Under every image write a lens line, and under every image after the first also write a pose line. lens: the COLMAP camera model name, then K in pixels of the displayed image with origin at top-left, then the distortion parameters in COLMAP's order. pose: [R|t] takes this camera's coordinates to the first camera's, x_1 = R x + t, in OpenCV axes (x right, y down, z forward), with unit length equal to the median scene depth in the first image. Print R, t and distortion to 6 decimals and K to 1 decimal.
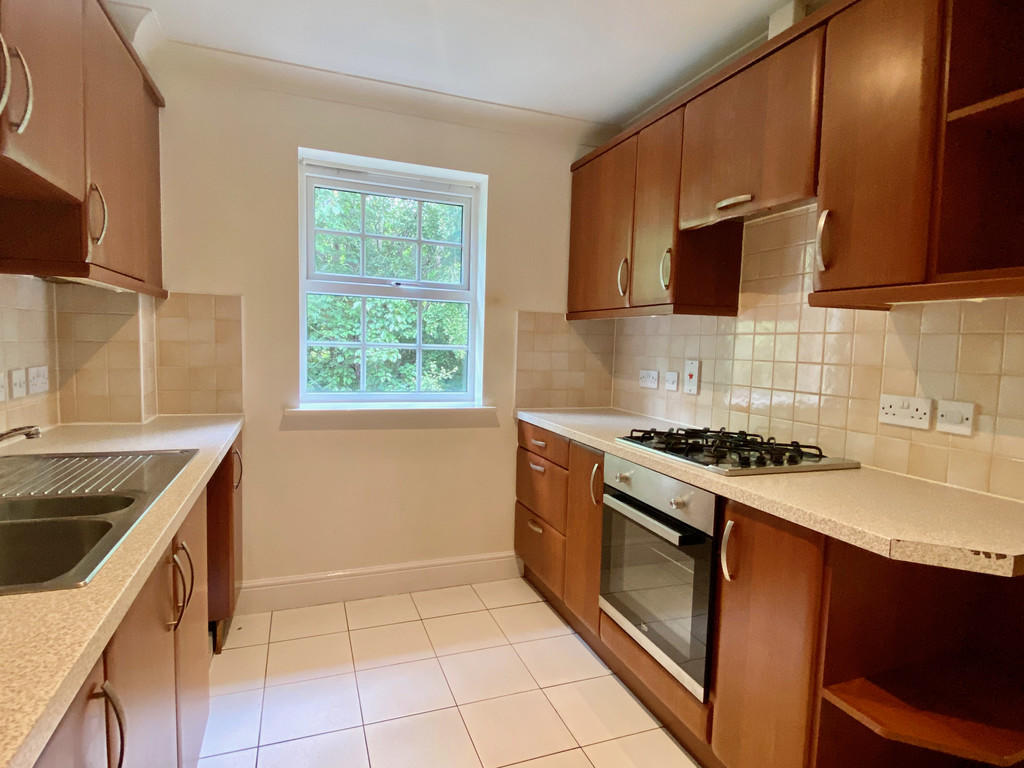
lens RADIAL K [[561.0, 0, 512.2], [0, 561.0, 387.6], [0, 0, 1]] dist [0.079713, -0.075695]
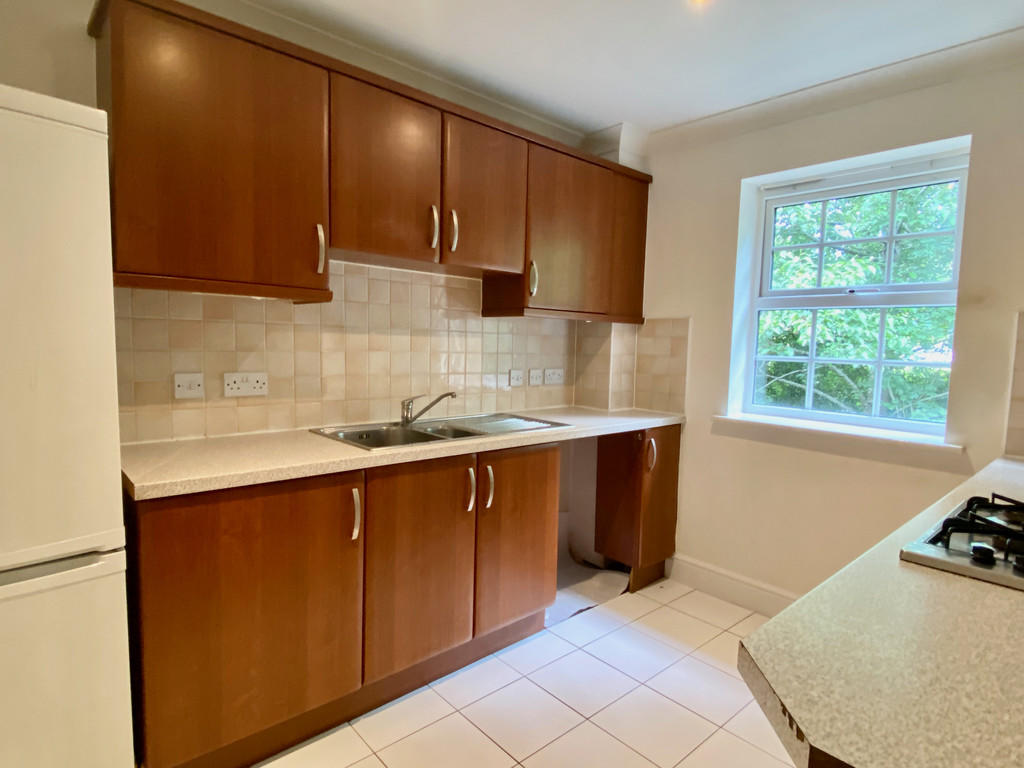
lens RADIAL K [[561.0, 0, 512.2], [0, 561.0, 387.6], [0, 0, 1]] dist [0.079713, -0.075695]
pose [[0.357055, 0.055118, -0.932456, 0.524340], [-0.092095, 0.995471, 0.023578, -0.006723], [0.929532, 0.077456, 0.360514, 0.222593]]
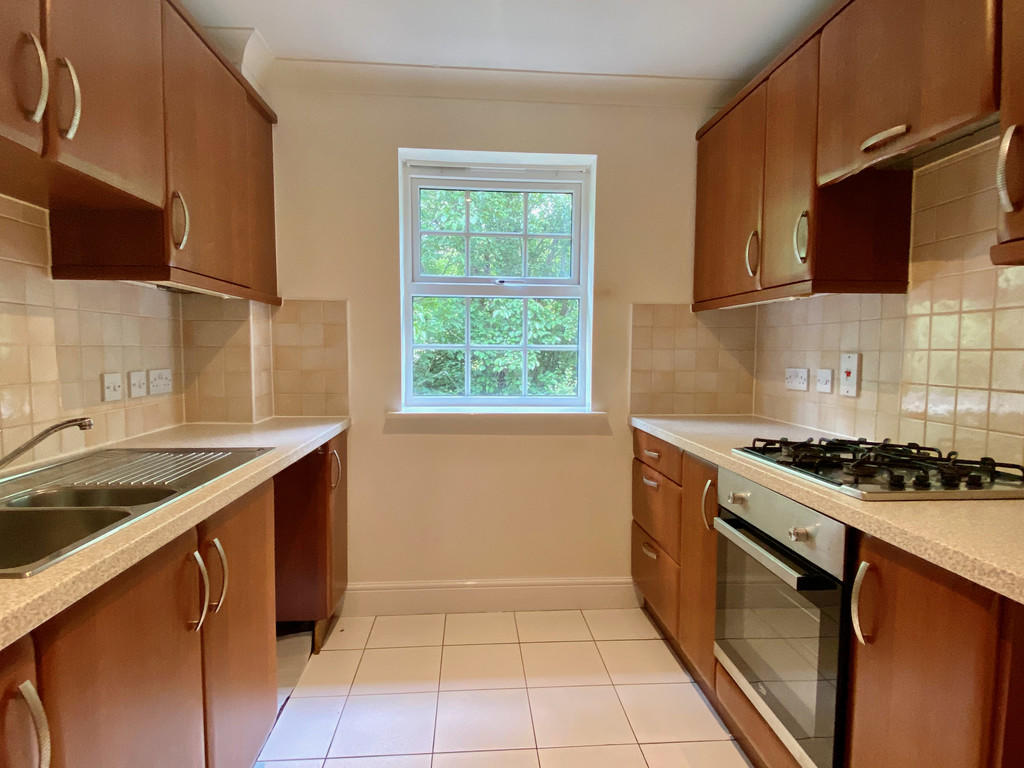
lens RADIAL K [[575.6, 0, 513.5], [0, 575.6, 388.0], [0, 0, 1]] dist [0.045933, -0.046437]
pose [[0.959580, -0.005977, -0.281371, 0.100853], [0.000207, 0.999789, -0.020530, 0.016789], [0.281434, 0.019642, 0.959379, 0.096204]]
